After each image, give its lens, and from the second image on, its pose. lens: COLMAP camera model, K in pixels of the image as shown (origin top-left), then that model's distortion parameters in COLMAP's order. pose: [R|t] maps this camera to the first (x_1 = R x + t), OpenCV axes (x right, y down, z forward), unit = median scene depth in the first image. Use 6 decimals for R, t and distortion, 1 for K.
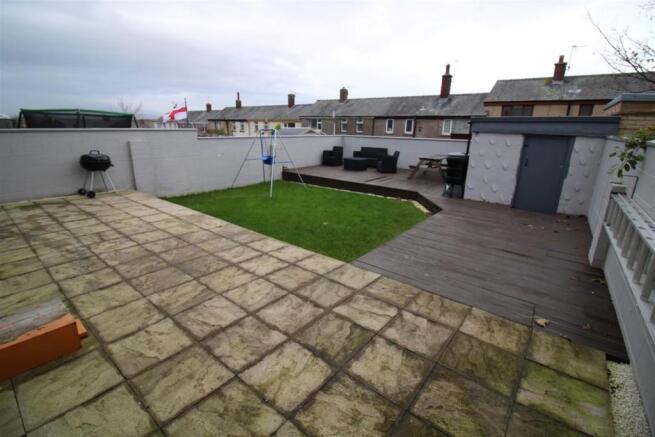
lens RADIAL K [[305.5, 0, 326.8], [0, 305.5, 209.3], [0, 0, 1]] dist [-0.016376, -0.001123]
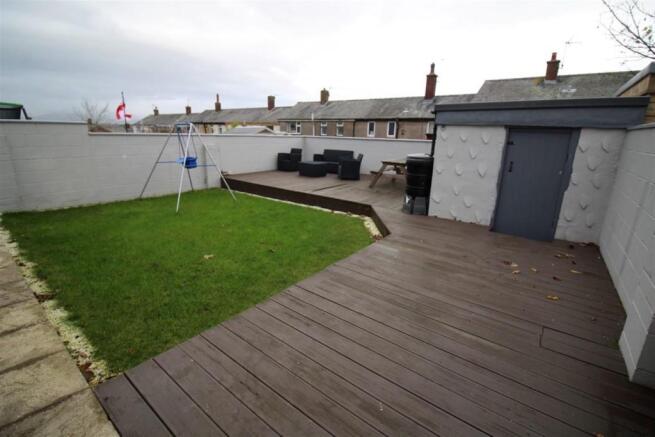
lens RADIAL K [[305.5, 0, 326.8], [0, 305.5, 209.3], [0, 0, 1]] dist [-0.016376, -0.001123]
pose [[0.999868, 0.003596, 0.015836, 0.082084], [-0.003278, 0.999794, -0.020025, -0.014859], [-0.015905, 0.019970, 0.999674, 0.113084]]
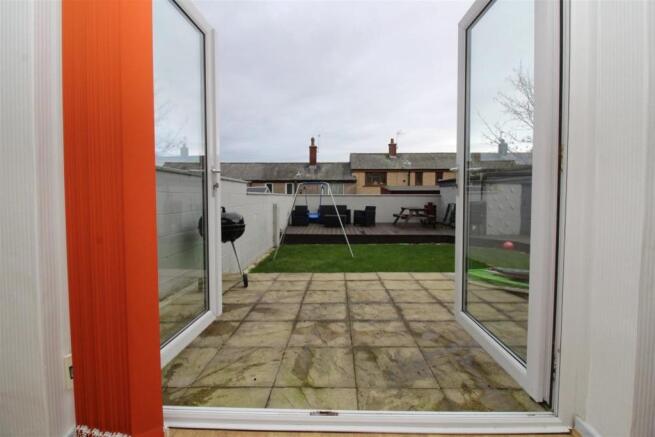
lens RADIAL K [[305.5, 0, 326.8], [0, 305.5, 209.3], [0, 0, 1]] dist [-0.016376, -0.001123]
pose [[0.794278, -0.041761, 0.606118, -0.362570], [0.172203, 0.972198, -0.158676, -0.021877], [-0.582640, 0.230408, 0.779386, 0.162117]]
